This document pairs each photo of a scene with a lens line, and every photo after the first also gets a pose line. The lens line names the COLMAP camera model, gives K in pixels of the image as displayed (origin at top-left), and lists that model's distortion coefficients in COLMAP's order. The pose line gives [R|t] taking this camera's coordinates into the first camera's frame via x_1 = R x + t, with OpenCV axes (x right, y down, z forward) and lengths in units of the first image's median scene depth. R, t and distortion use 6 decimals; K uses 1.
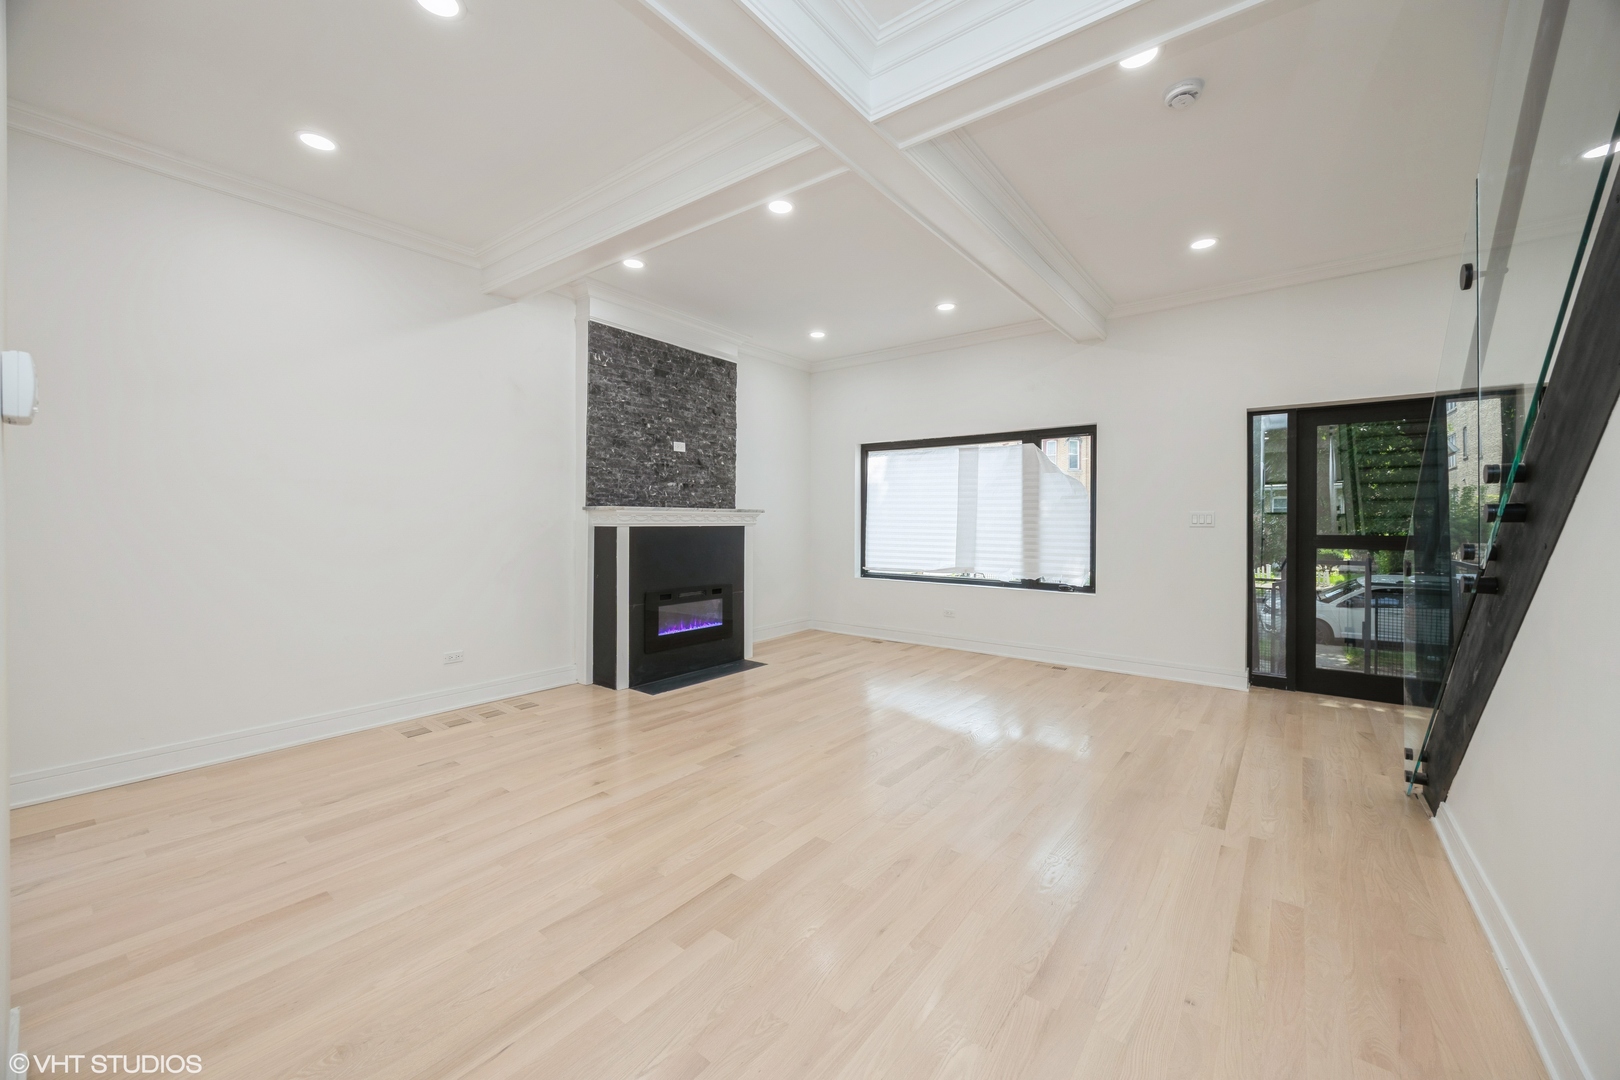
lens RADIAL K [[610.5, 0, 804.8], [0, 610.5, 525.8], [0, 0, 1]] dist [-0.010827, 0.000019]
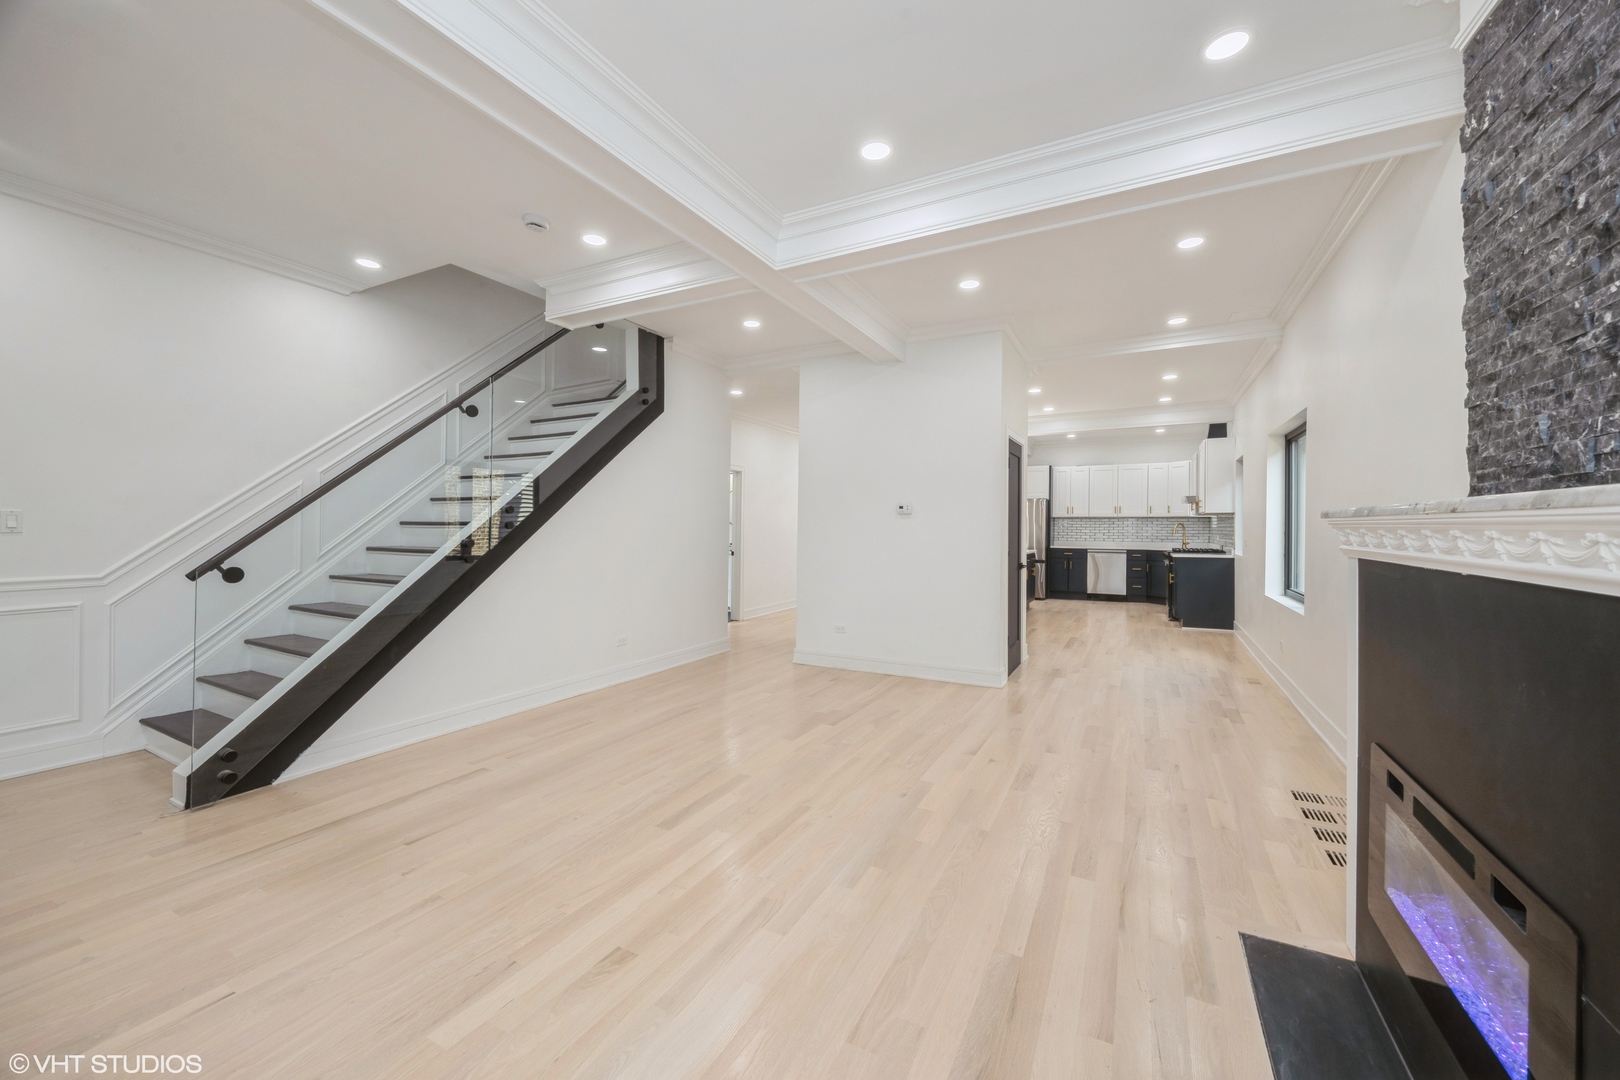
lens RADIAL K [[610.5, 0, 808.6], [0, 610.5, 529.1], [0, 0, 1]] dist [-0.010827, 0.000019]
pose [[-0.982167, -0.010357, -0.187723, 0.219270], [-0.013107, 0.999824, 0.013417, -0.029163], [0.187551, 0.015638, -0.982130, 2.024436]]
